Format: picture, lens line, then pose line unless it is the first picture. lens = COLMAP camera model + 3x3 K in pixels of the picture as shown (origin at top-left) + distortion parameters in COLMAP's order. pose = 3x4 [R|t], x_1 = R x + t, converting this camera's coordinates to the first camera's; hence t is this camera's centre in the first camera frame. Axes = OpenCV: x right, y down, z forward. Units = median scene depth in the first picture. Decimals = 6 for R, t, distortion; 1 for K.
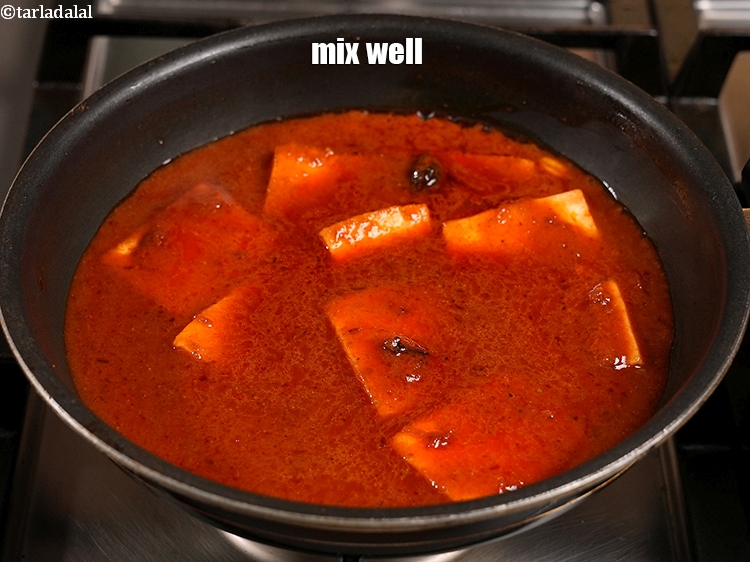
lens RADIAL K [[1692.4, 0, 371.8], [0, 1692.4, 281.8], [0, 0, 1]] dist [0.006799, 0.000000]
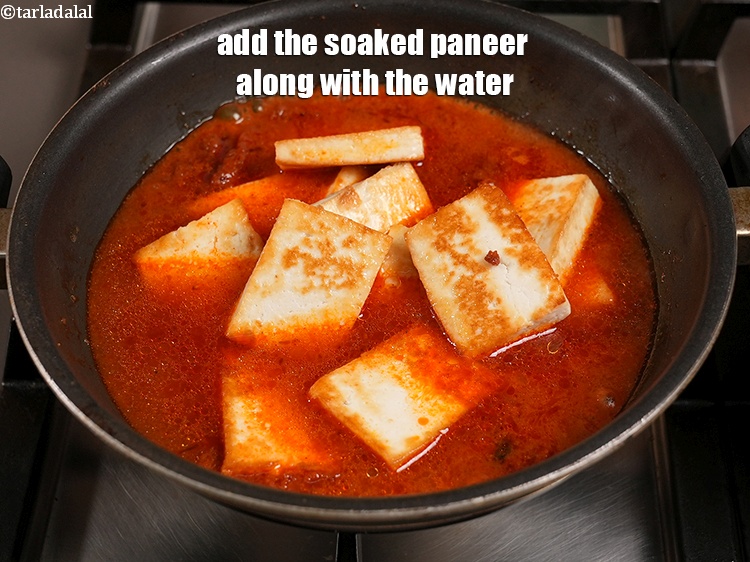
lens RADIAL K [[1441.2, 0, 371.5], [0, 1441.2, 287.7], [0, 0, 1]] dist [-0.067618, 0.000000]
pose [[0.999181, 0.013477, -0.038166, 0.040564], [-0.010629, 0.997213, 0.073850, -0.055184], [0.039055, -0.073384, 0.996539, 0.128682]]
